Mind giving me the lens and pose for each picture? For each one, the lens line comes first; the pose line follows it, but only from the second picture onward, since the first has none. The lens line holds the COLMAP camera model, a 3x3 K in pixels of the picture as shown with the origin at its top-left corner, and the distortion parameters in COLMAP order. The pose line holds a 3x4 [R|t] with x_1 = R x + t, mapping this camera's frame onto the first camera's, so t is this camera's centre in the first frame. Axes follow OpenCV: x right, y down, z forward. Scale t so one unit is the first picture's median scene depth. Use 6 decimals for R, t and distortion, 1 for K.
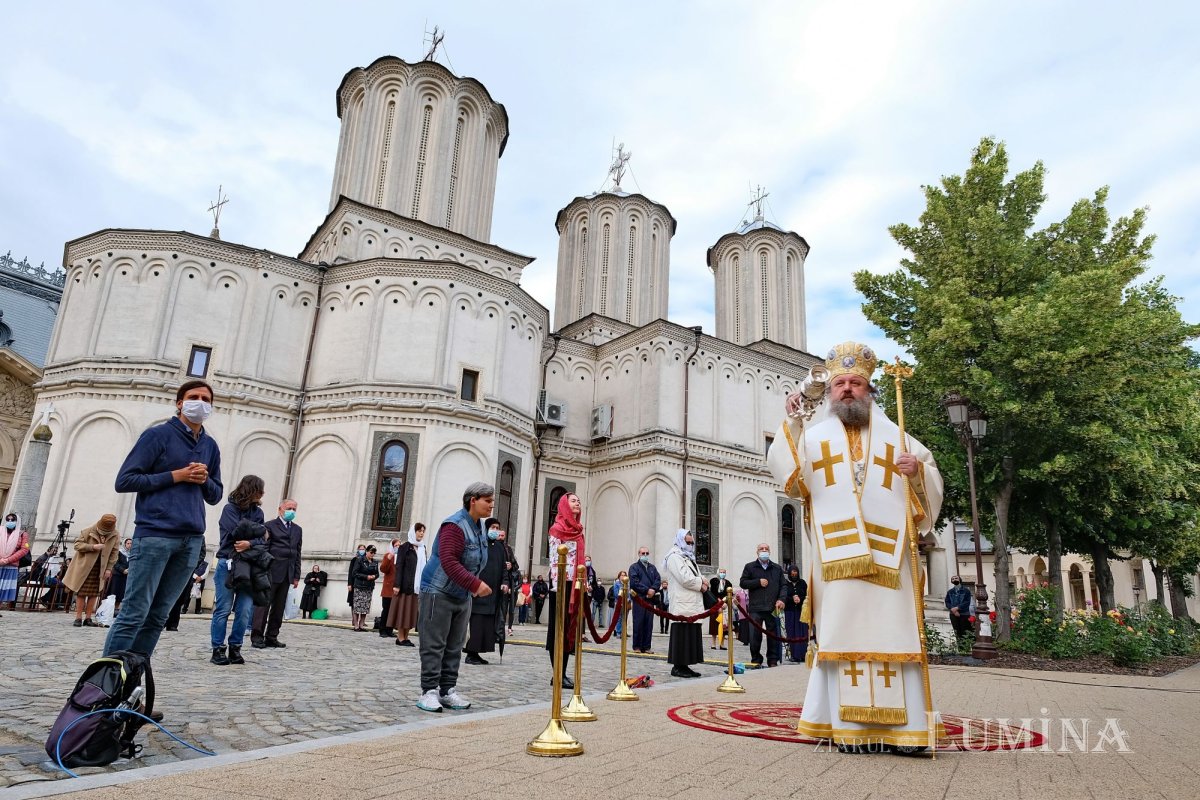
lens RADIAL K [[756.9, 0, 584.3], [0, 756.9, 408.7], [0, 0, 1]] dist [0.001338, -0.000075]
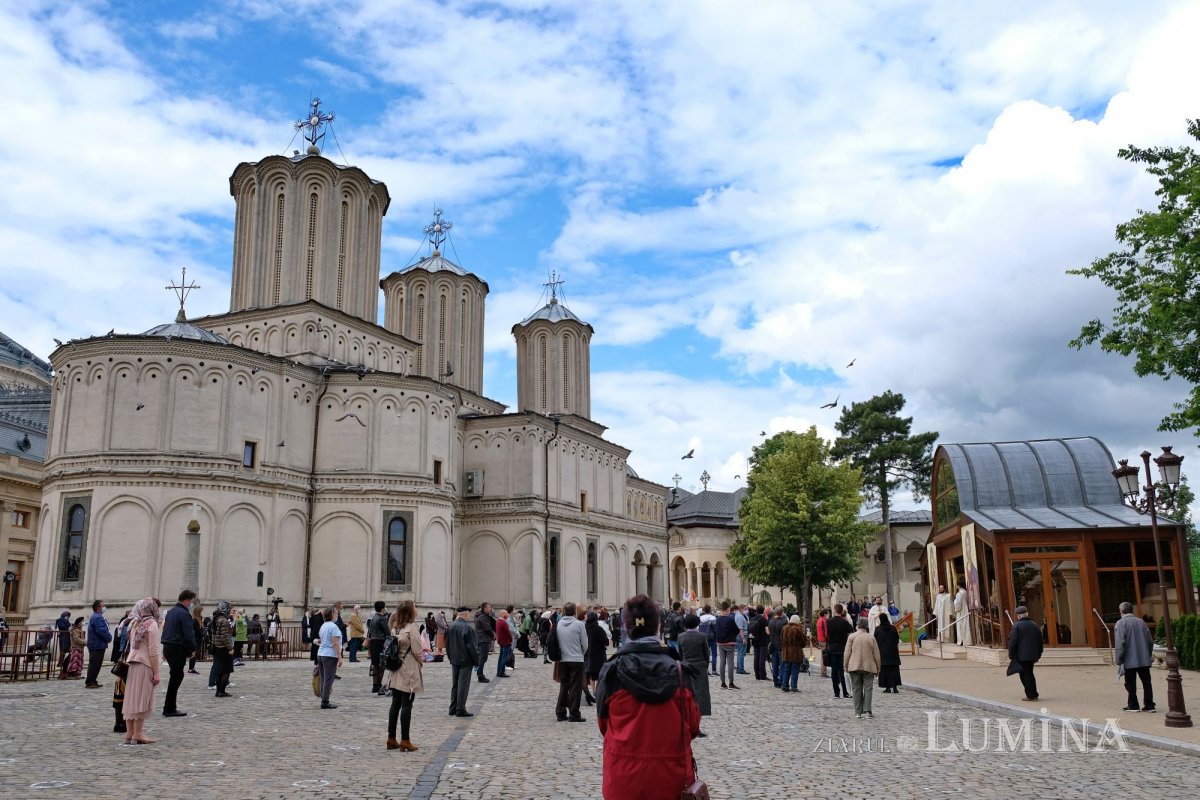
lens RADIAL K [[1000.3, 0, 600.0], [0, 1000.3, 400.0], [0, 0, 1]] dist [0.007930, 0.006524]
pose [[0.850598, 0.054775, 0.522955, -0.844212], [-0.089595, 0.995113, 0.041499, -0.259042], [-0.518127, -0.082153, 0.851349, -0.657743]]
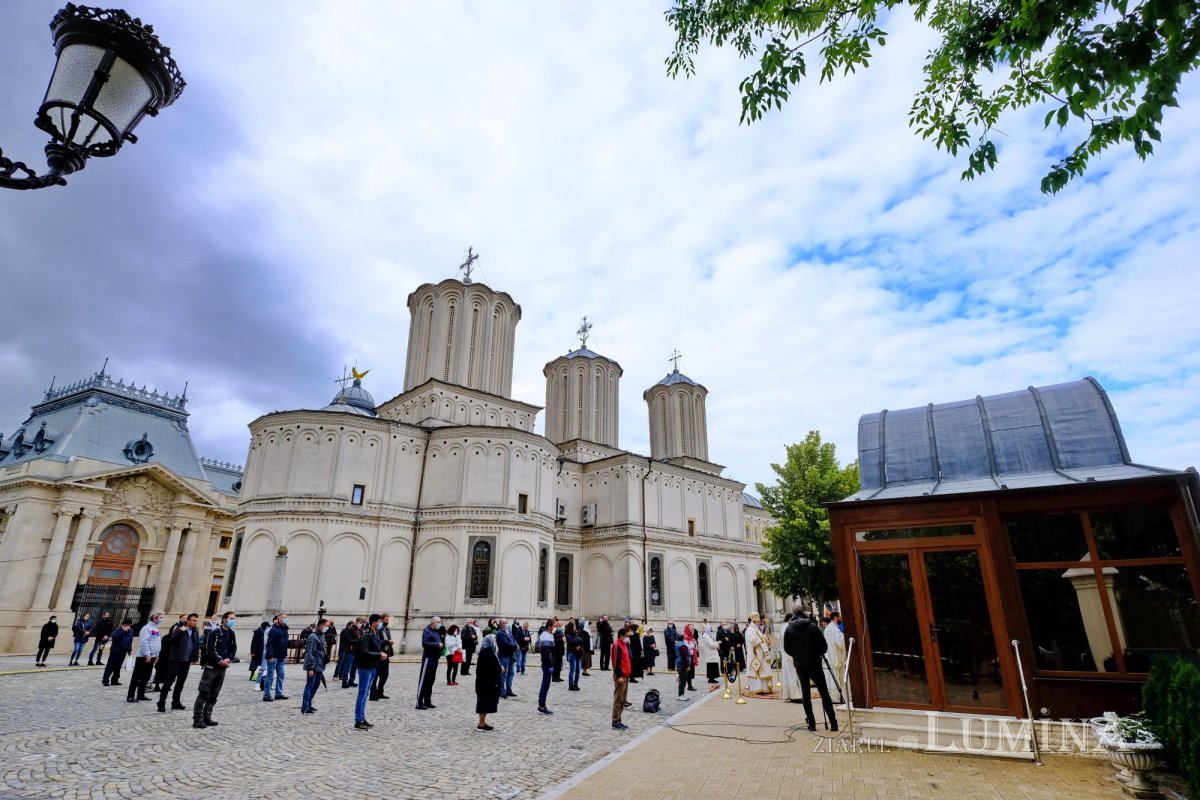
lens RADIAL K [[634.2, 0, 600.0], [0, 634.2, 400.0], [0, 0, 1]] dist [0.002477, 0.000136]
pose [[0.986953, 0.008225, 0.160798, -0.209598], [0.002117, 0.997945, -0.064042, -0.168180], [-0.160995, 0.063547, 0.984907, -0.405661]]
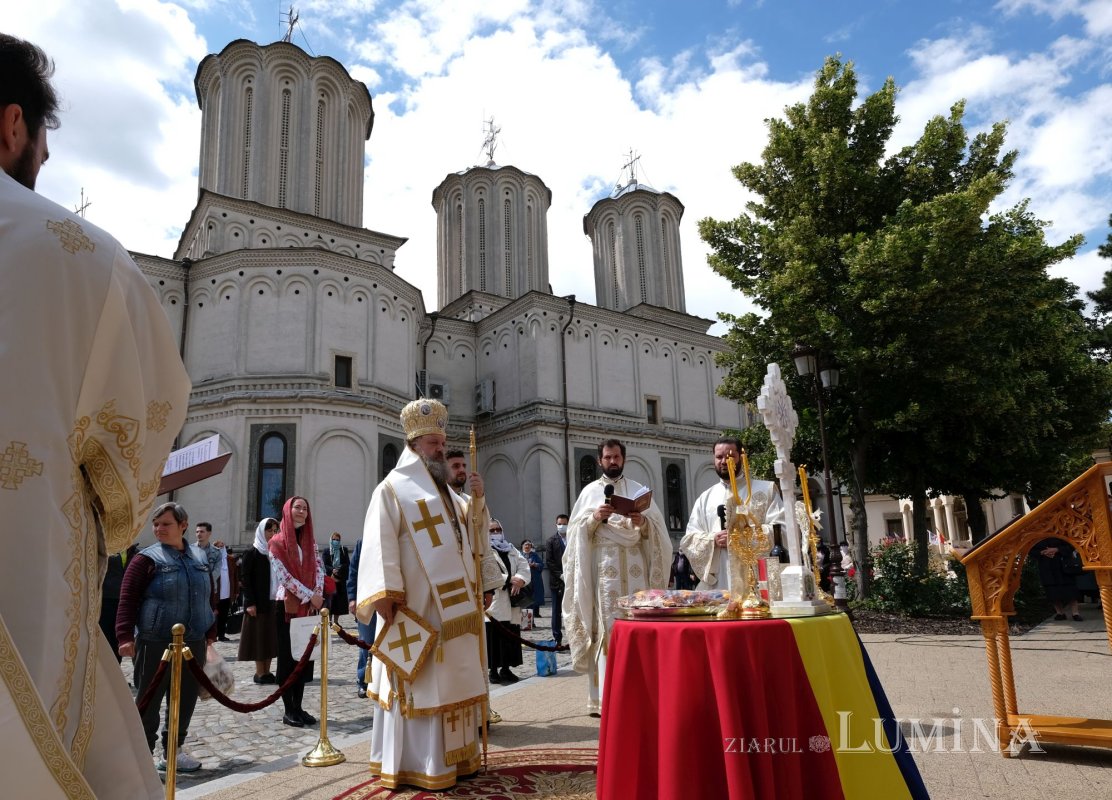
lens RADIAL K [[706.8, 0, 495.7], [0, 706.8, 446.7], [0, 0, 1]] dist [-0.001253, -0.001400]
pose [[0.997186, -0.074114, -0.011247, 0.053518], [0.074820, 0.993263, 0.088494, 0.000430], [0.004613, -0.089086, 0.996013, 0.058207]]
